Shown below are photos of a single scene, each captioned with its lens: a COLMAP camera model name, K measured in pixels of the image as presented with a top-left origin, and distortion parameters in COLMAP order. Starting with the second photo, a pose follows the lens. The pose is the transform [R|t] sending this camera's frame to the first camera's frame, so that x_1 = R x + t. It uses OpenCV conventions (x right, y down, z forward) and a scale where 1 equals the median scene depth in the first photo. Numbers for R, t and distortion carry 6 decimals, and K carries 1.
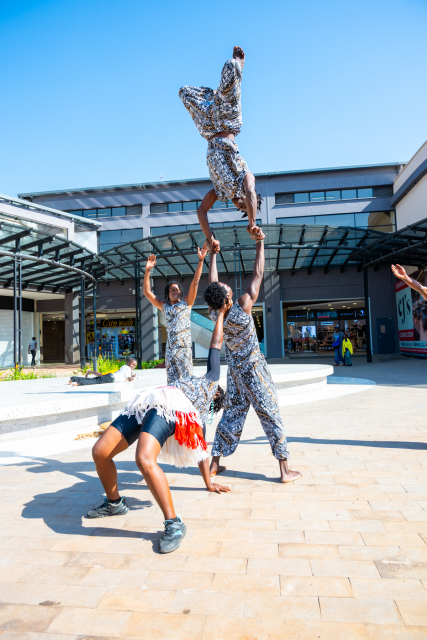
lens RADIAL K [[436.2, 0, 213.5], [0, 436.2, 320.0], [0, 0, 1]] dist [-0.001350, 0.003393]
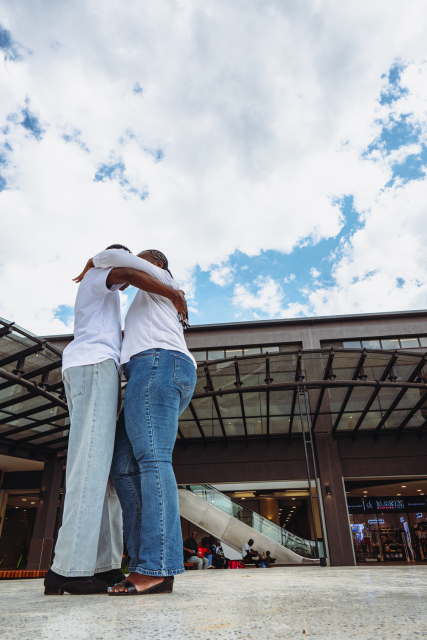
lens RADIAL K [[436.2, 0, 213.5], [0, 436.2, 320.0], [0, 0, 1]] dist [-0.001350, 0.003393]
pose [[0.999571, 0.025562, 0.014322, -0.077063], [-0.016921, 0.902634, -0.430077, 0.036529], [-0.023921, 0.429650, 0.902679, 0.245956]]
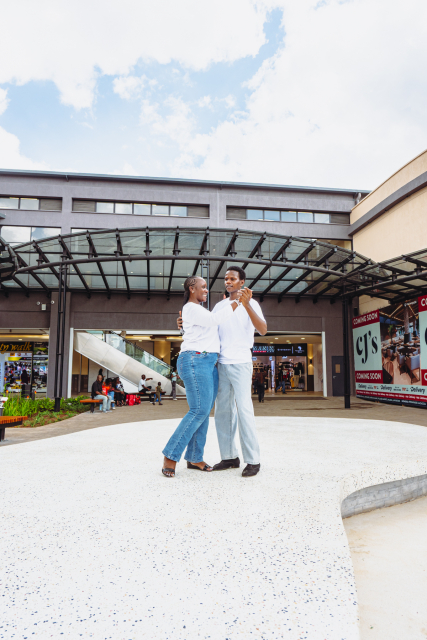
lens RADIAL K [[442.5, 0, 213.5], [0, 442.5, 320.0], [0, 0, 1]] dist [-0.000367, 0.000128]
pose [[0.963396, 0.066279, 0.259759, -0.099667], [-0.047358, 0.995793, -0.078444, 0.005009], [-0.263865, 0.063272, 0.962482, 0.183888]]
